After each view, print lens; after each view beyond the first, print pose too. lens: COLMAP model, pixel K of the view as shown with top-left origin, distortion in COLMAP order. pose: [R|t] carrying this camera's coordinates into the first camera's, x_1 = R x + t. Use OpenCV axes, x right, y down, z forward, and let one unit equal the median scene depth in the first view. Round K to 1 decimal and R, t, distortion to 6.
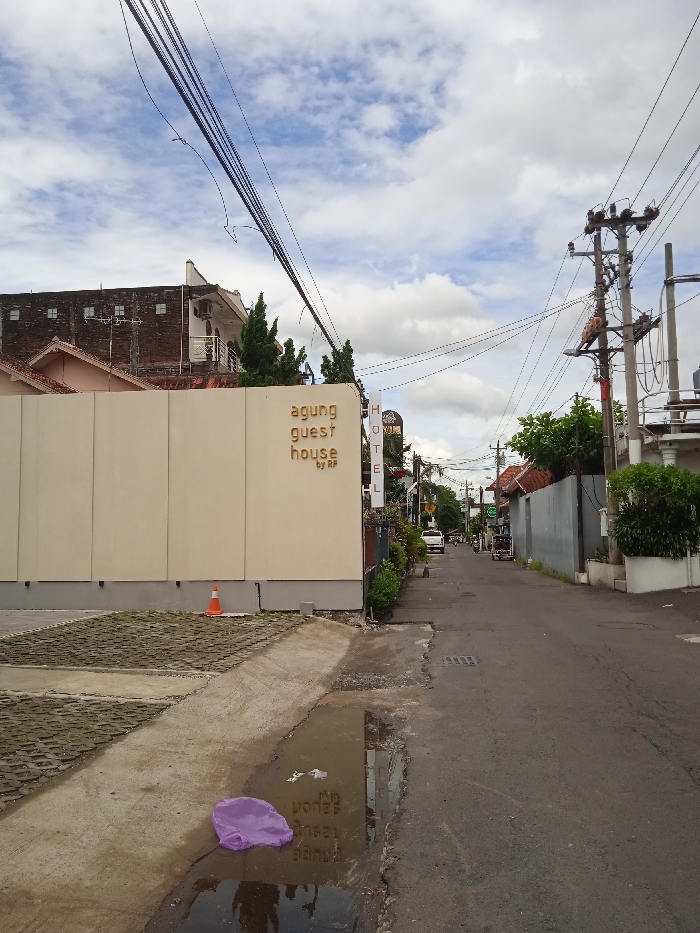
lens RADIAL K [[765.8, 0, 350.8], [0, 765.8, 468.2], [0, 0, 1]] dist [0.001862, -0.005982]
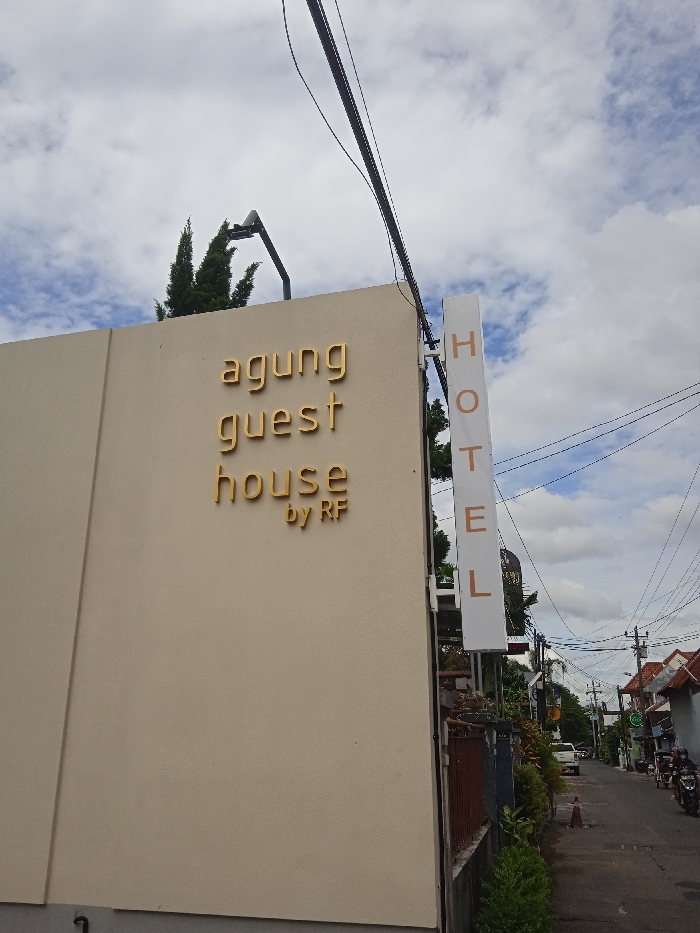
lens RADIAL K [[765.8, 0, 344.4], [0, 765.8, 466.7], [0, 0, 1]] dist [0.001862, -0.005982]
pose [[0.989933, -0.037074, -0.136598, 0.013403], [0.000172, 0.965400, -0.260772, 0.032647], [0.141540, 0.258123, 0.955688, 0.379199]]
